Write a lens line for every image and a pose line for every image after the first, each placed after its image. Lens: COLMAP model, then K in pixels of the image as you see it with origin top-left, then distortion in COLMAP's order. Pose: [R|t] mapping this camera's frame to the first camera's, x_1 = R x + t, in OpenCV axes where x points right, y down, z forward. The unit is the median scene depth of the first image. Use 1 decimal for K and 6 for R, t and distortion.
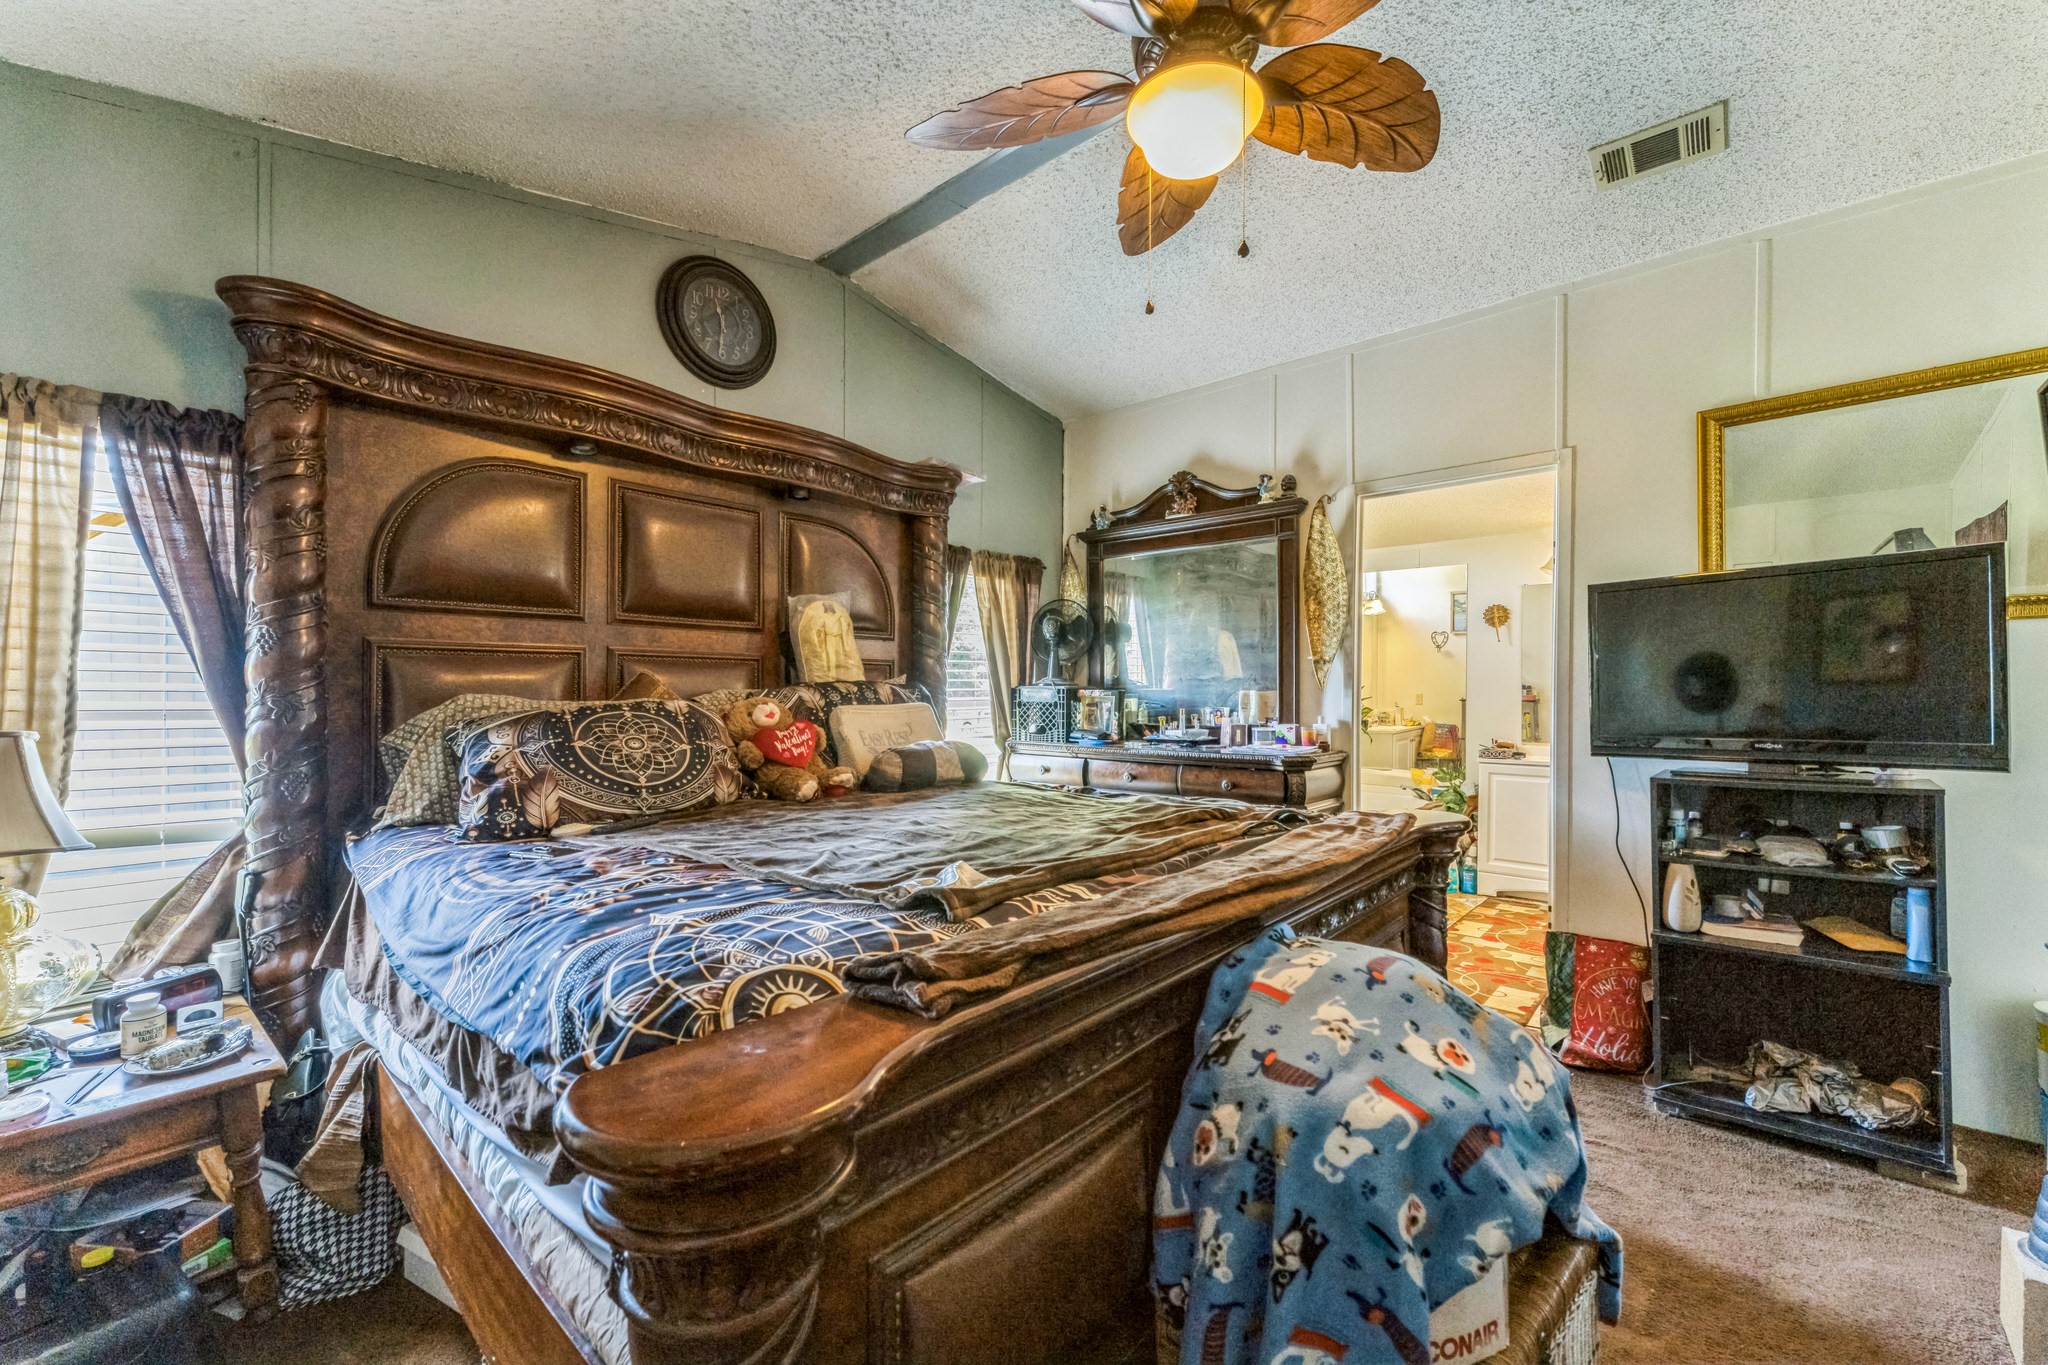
lens RADIAL K [[826.9, 0, 1025.8], [0, 826.9, 690.6], [0, 0, 1]] dist [0.003671, 0.000034]
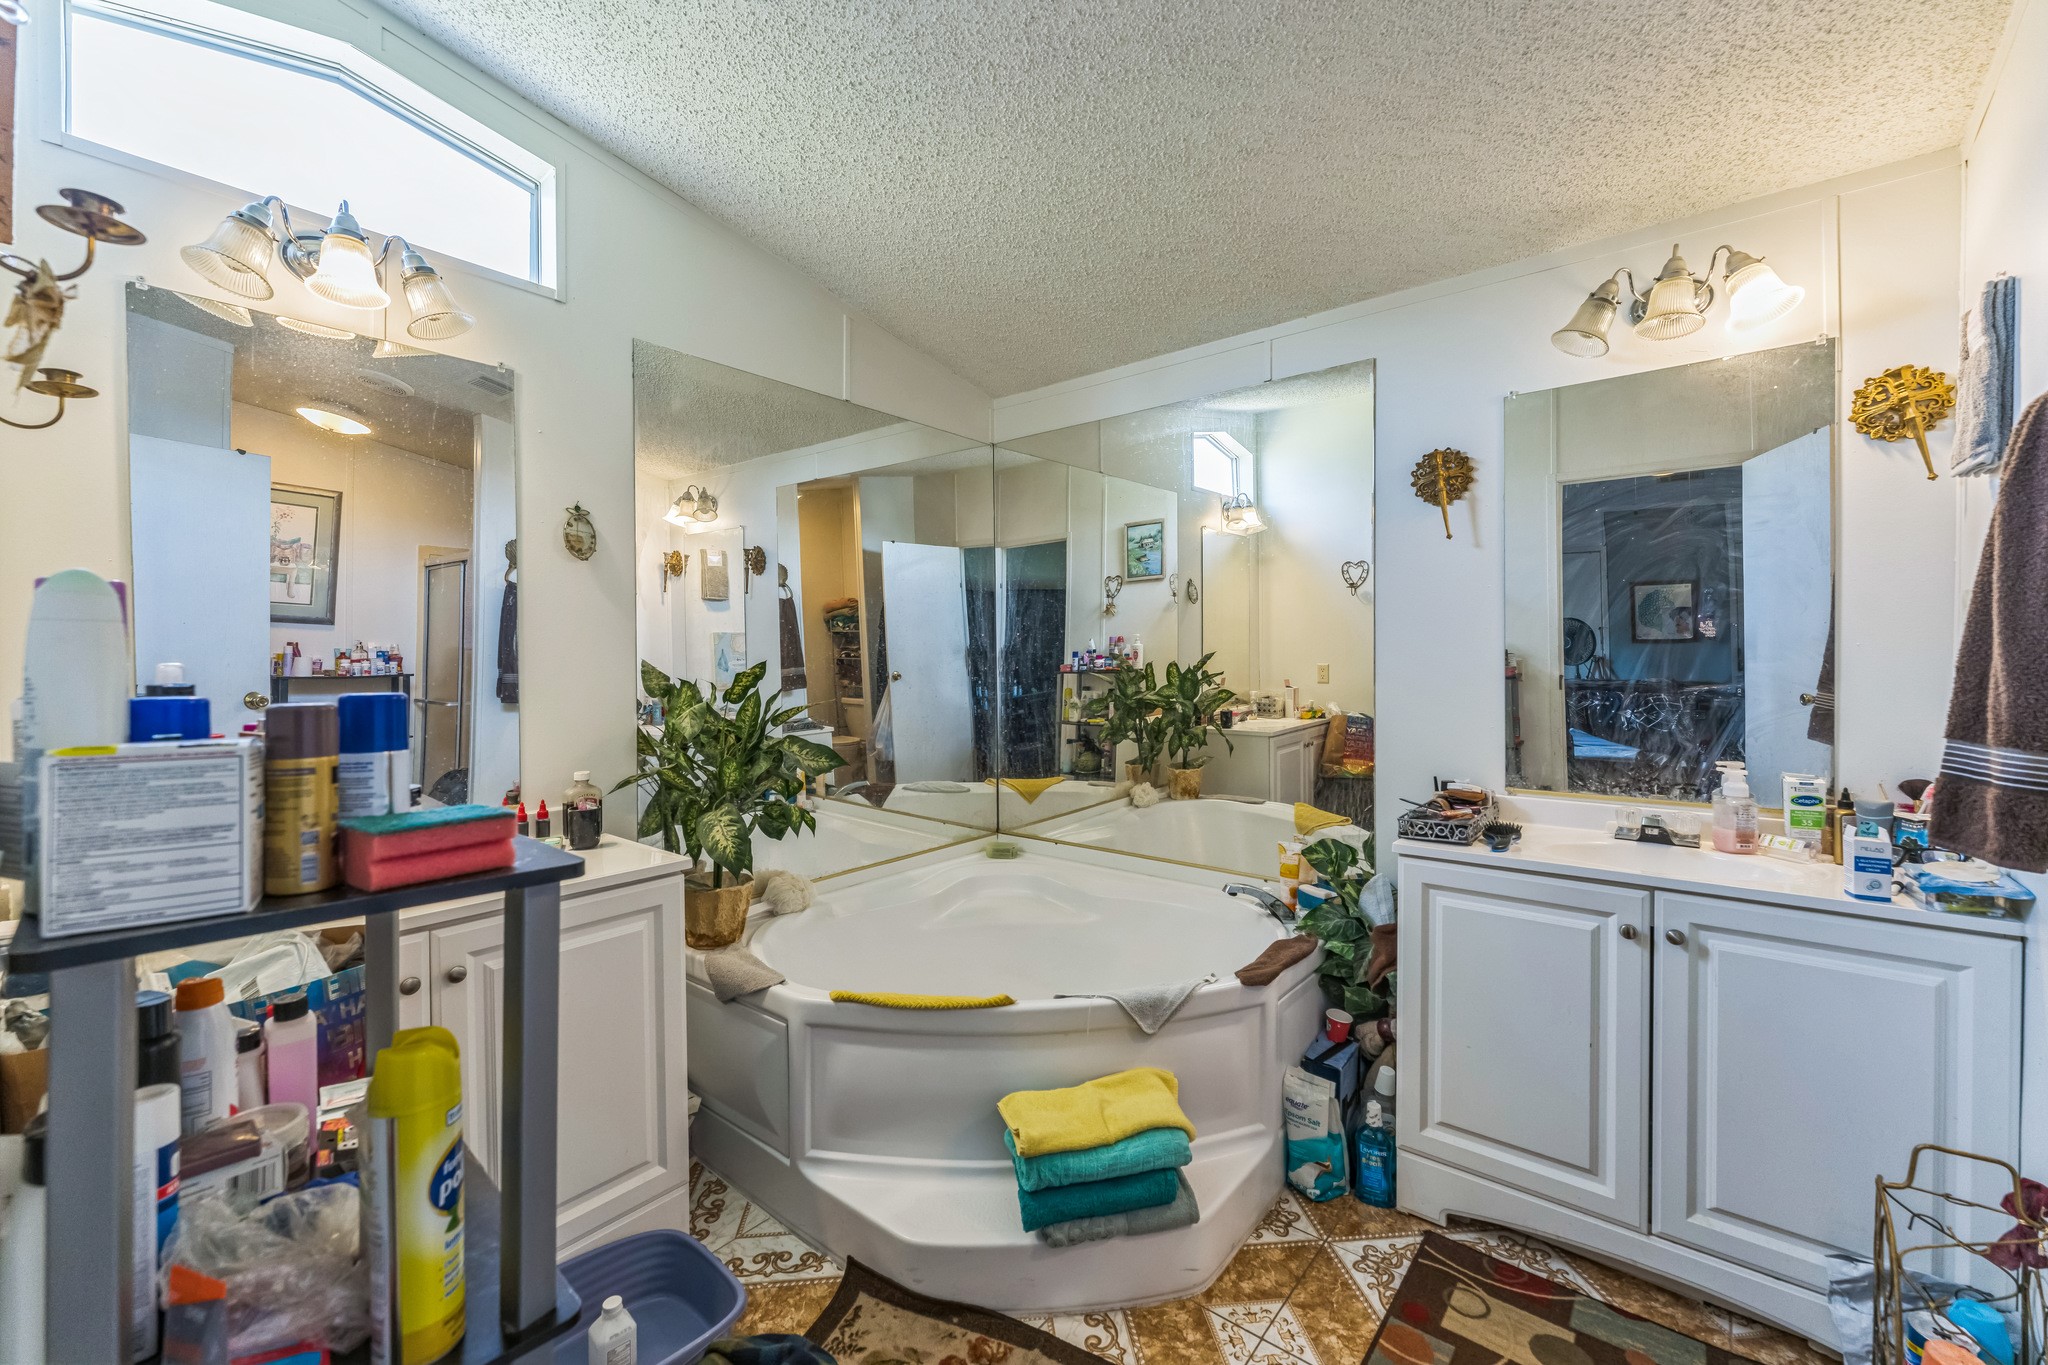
lens RADIAL K [[826.9, 0, 1020.9], [0, 826.9, 668.6], [0, 0, 1]] dist [0.003671, 0.000034]
pose [[0.999299, -0.010868, 0.035824, 0.344897], [0.010608, 0.999916, 0.007449, -0.000798], [-0.035902, -0.007063, 0.999330, 0.598441]]
